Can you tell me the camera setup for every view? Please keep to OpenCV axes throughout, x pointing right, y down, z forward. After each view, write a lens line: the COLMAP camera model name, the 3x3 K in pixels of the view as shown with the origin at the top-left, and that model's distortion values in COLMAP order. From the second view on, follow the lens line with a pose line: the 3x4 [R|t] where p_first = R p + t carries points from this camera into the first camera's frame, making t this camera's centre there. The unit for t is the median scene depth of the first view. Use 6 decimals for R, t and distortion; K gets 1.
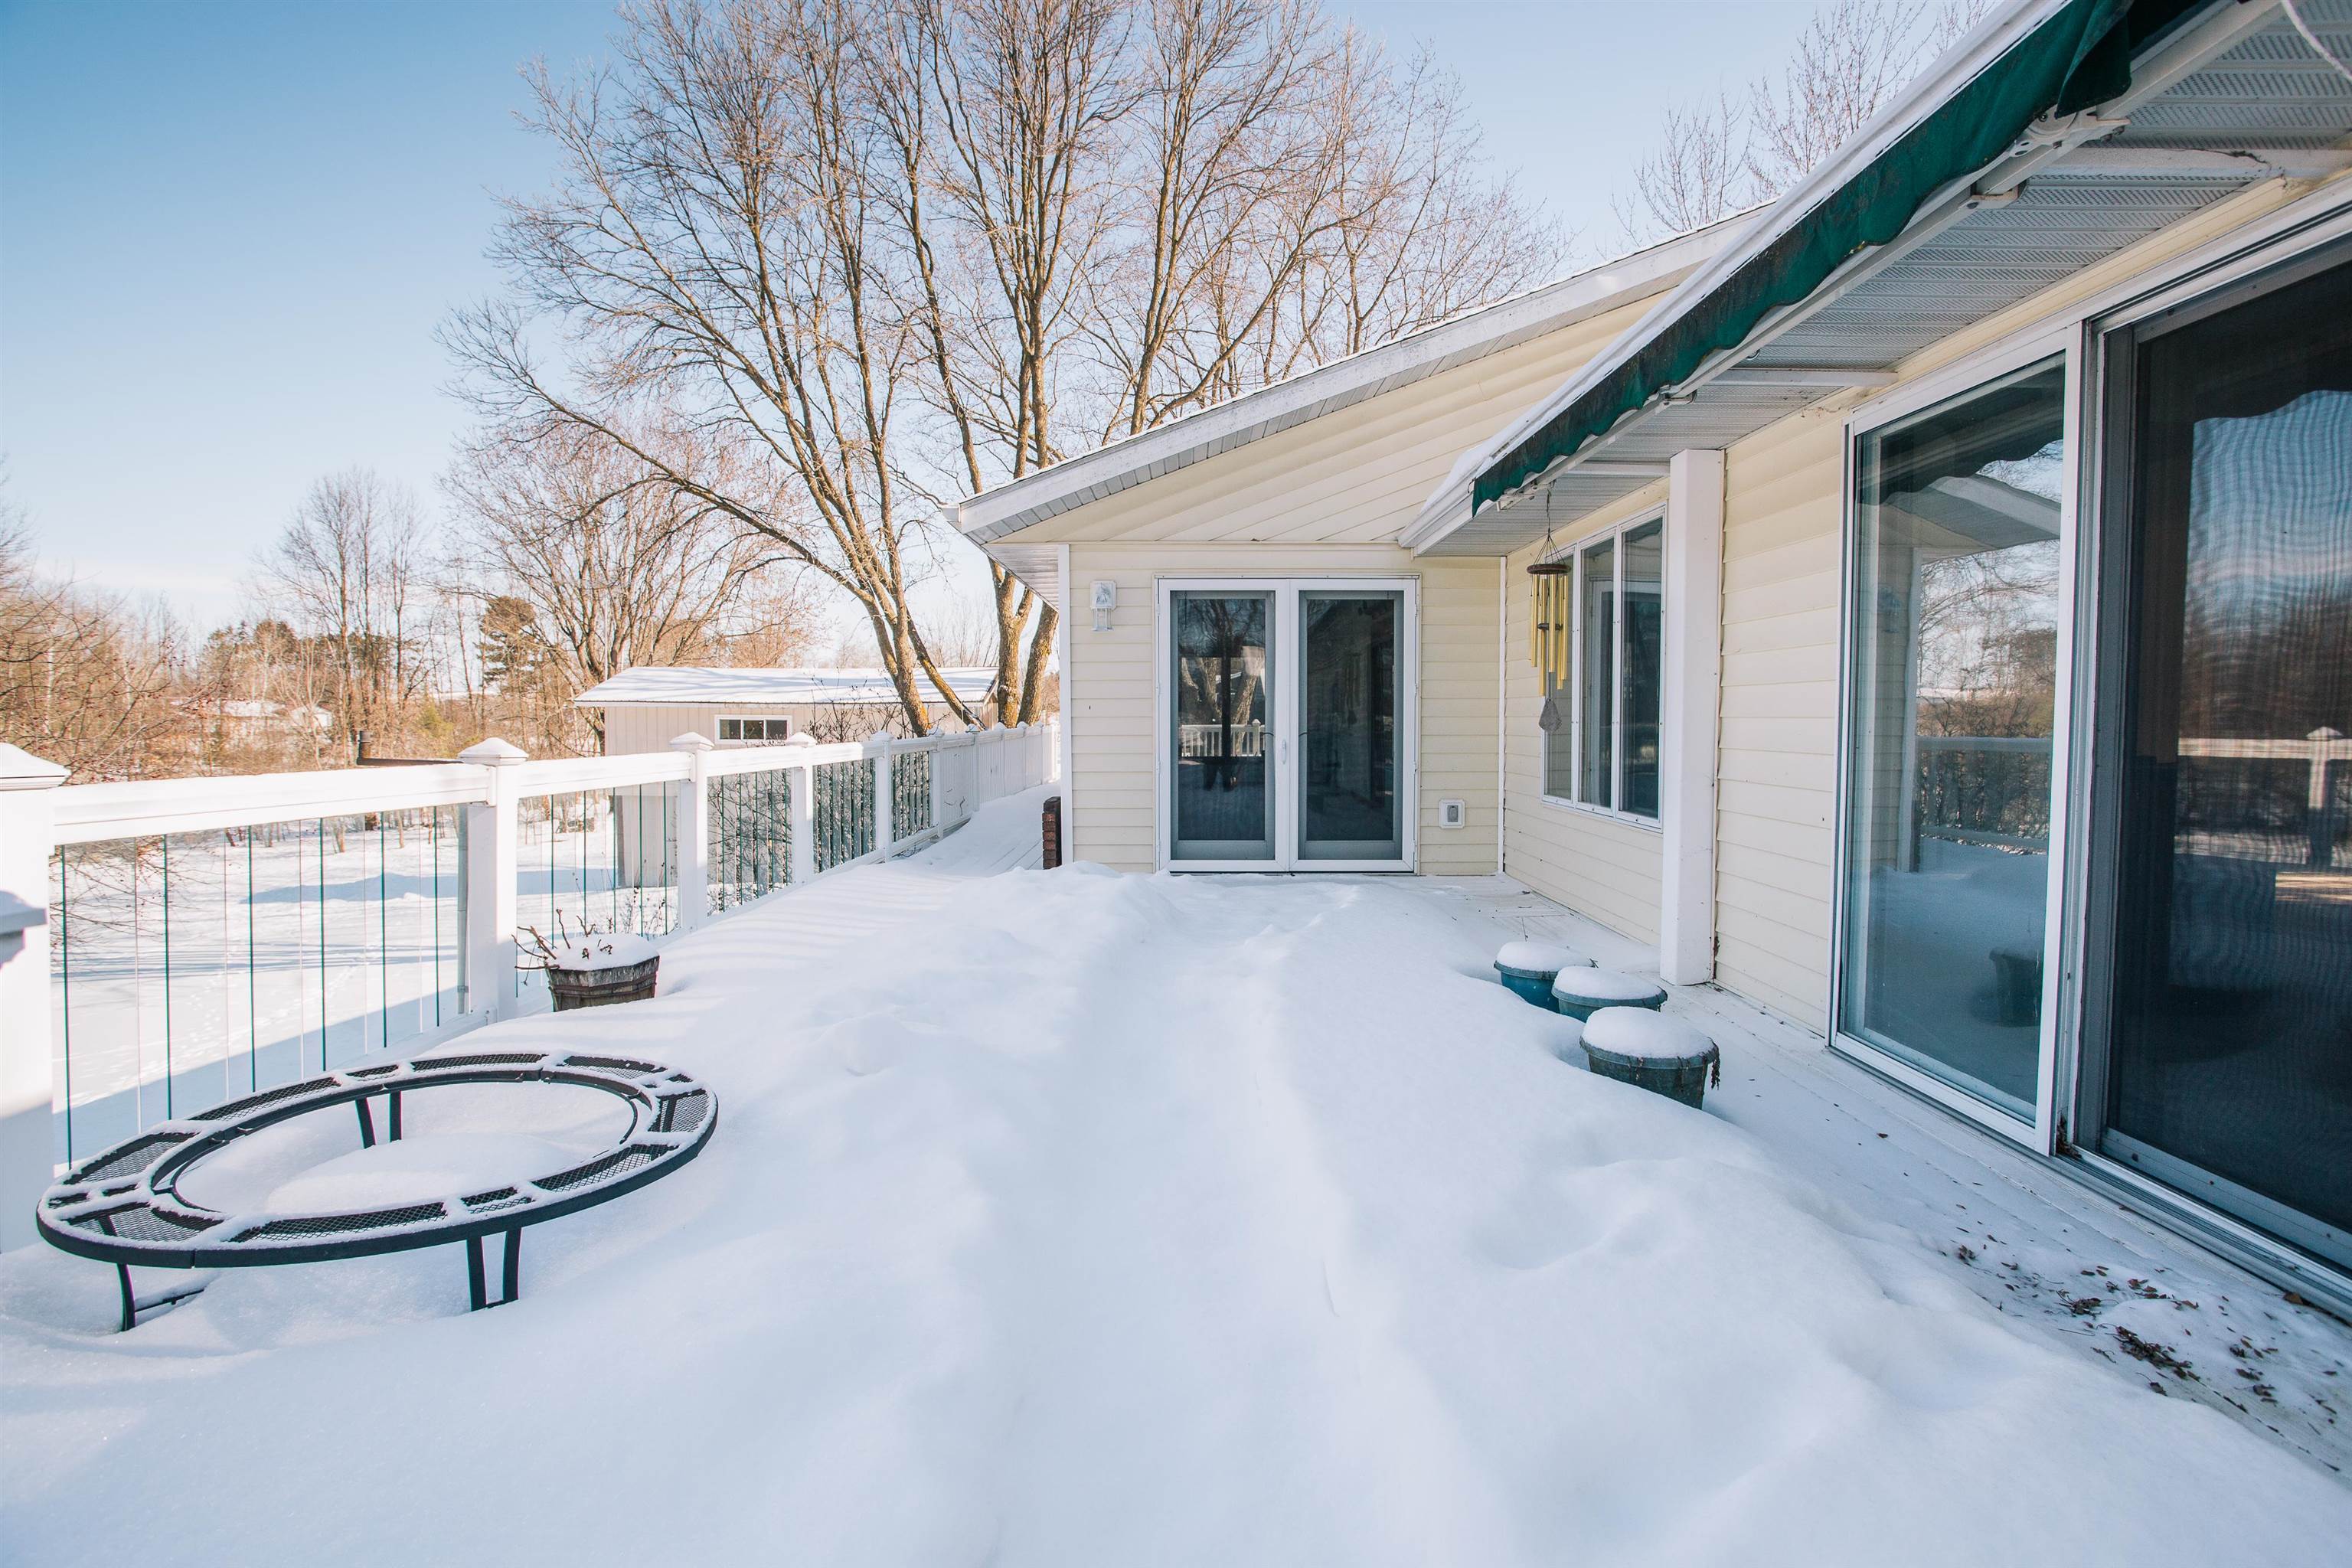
lens RADIAL K [[1139.2, 0, 1191.6], [0, 1139.2, 775.6], [0, 0, 1]] dist [-0.067382, 0.024481]
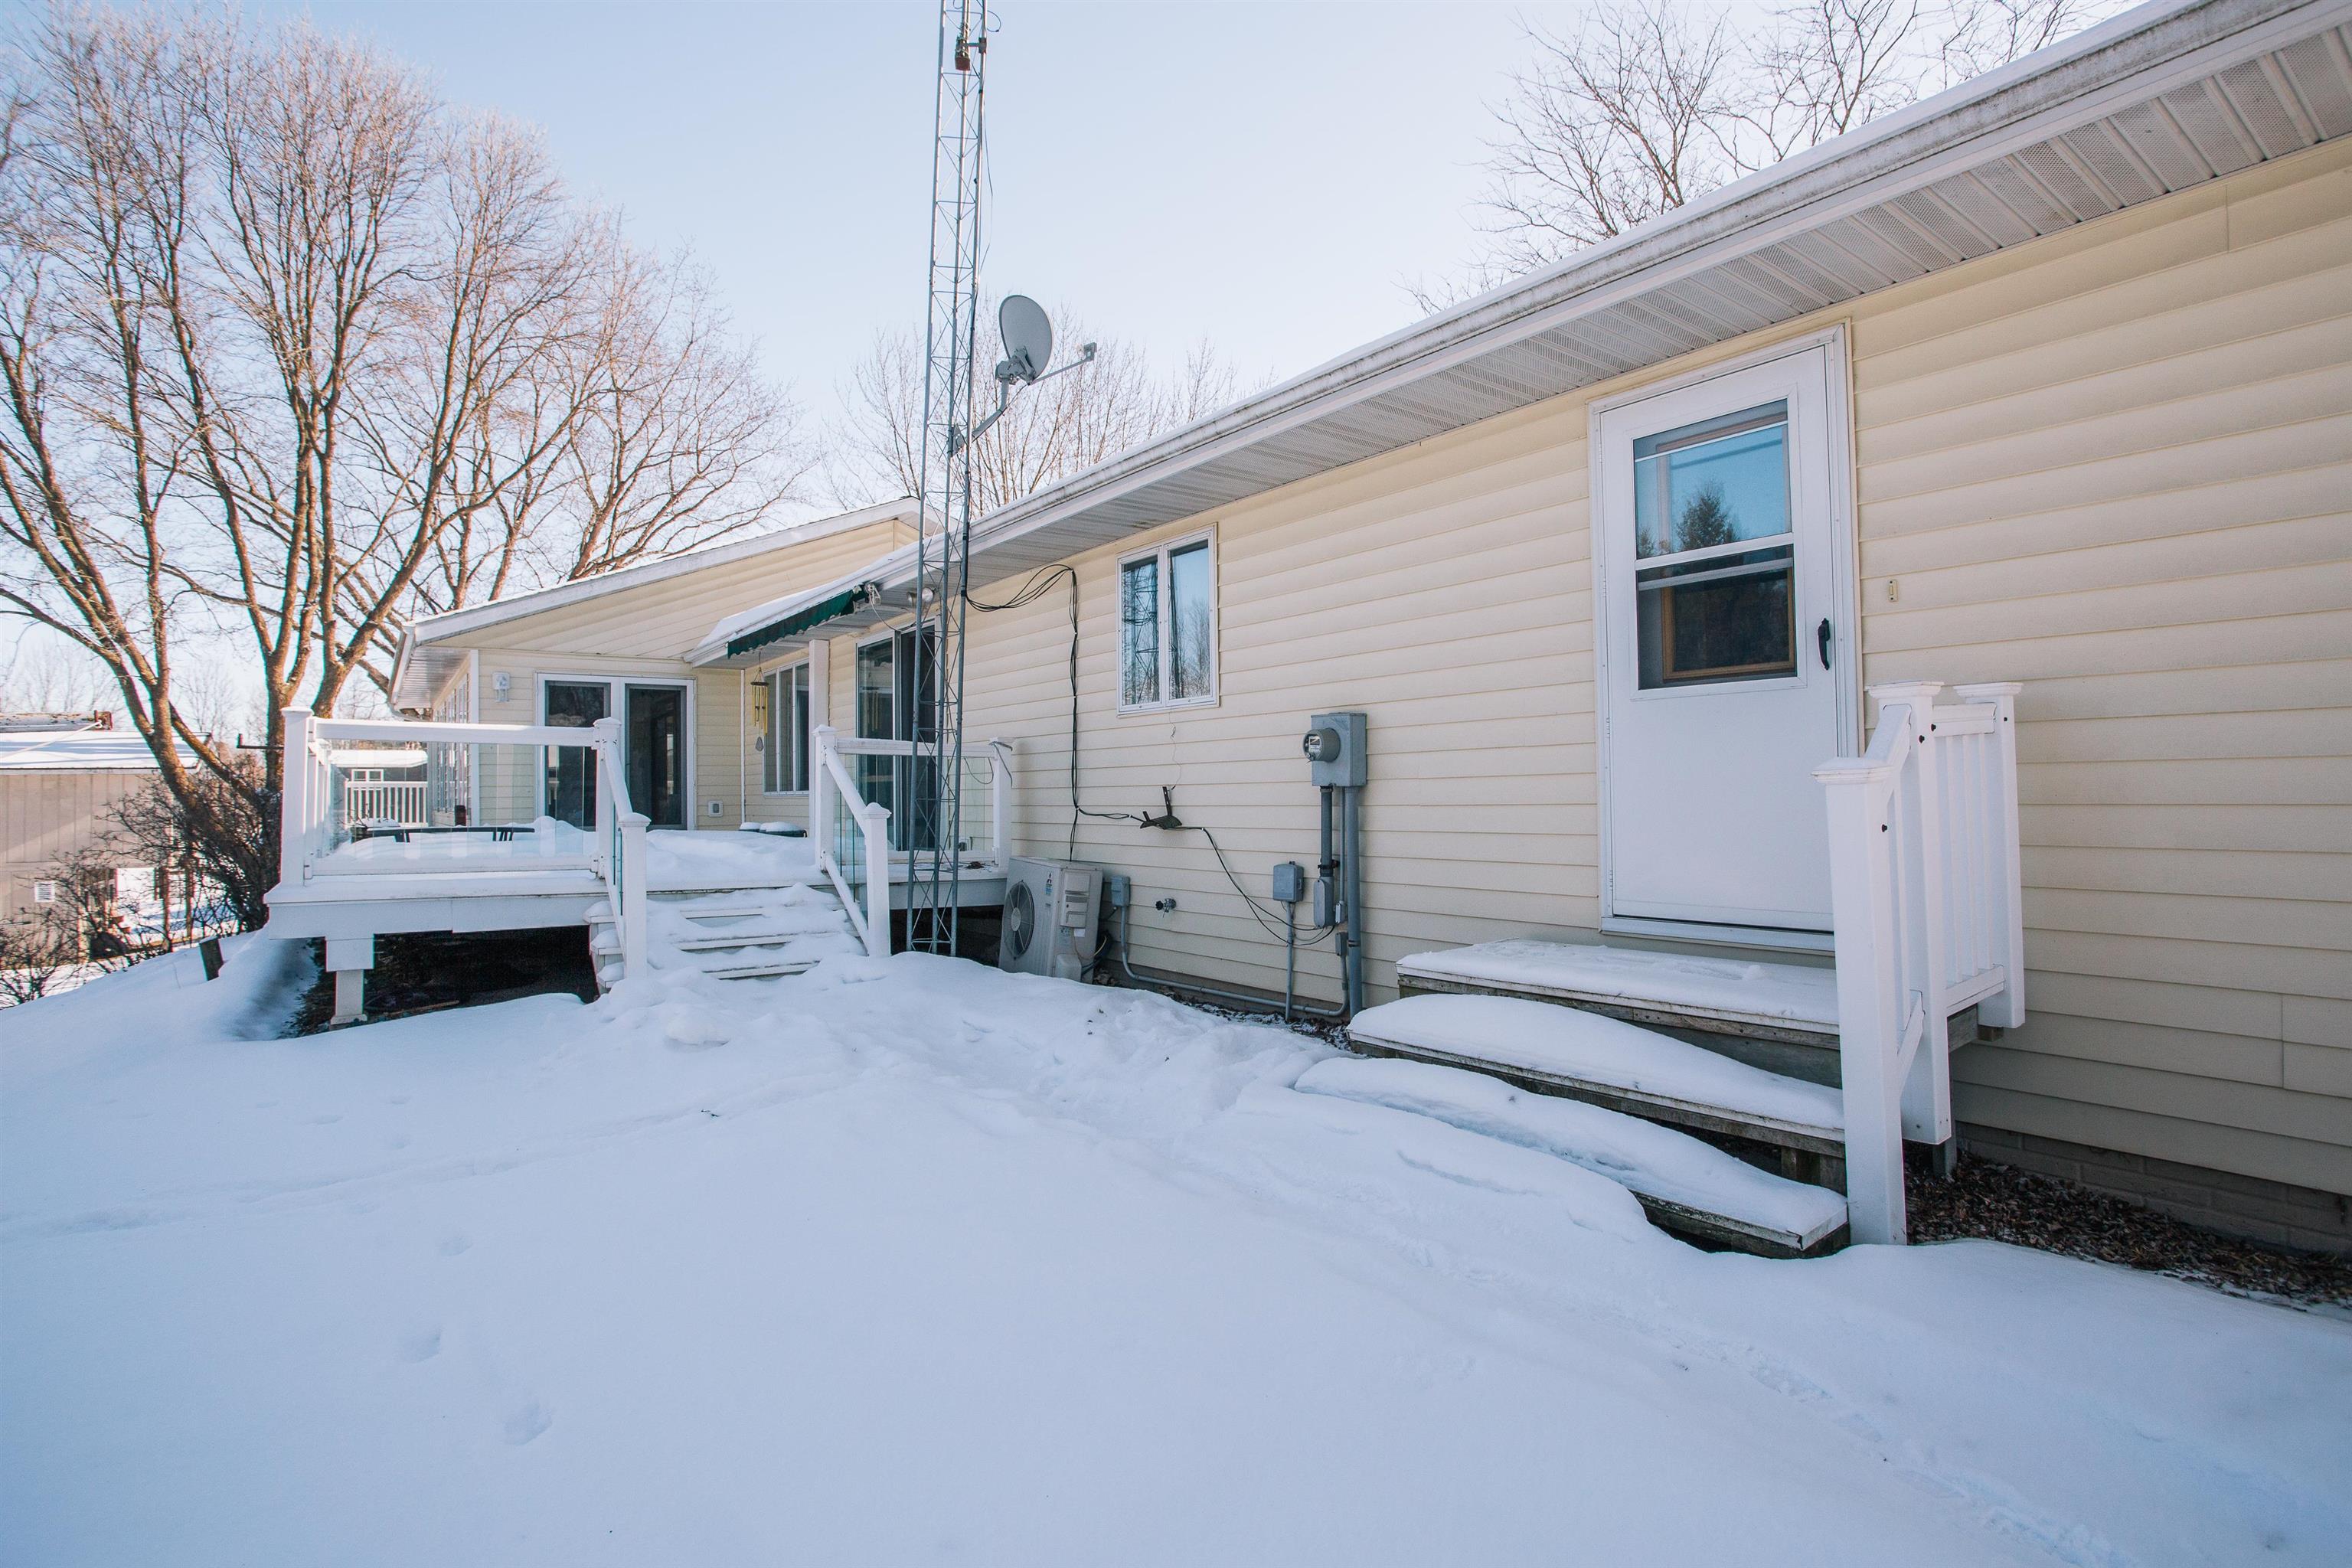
lens RADIAL K [[1139.2, 0, 1191.6], [0, 1139.2, 775.6], [0, 0, 1]] dist [-0.067382, 0.024481]
pose [[0.803913, 0.000359, 0.594746, -0.236420], [0.042455, 0.997414, -0.057988, 0.121771], [-0.593229, 0.071867, 0.801819, -0.929749]]
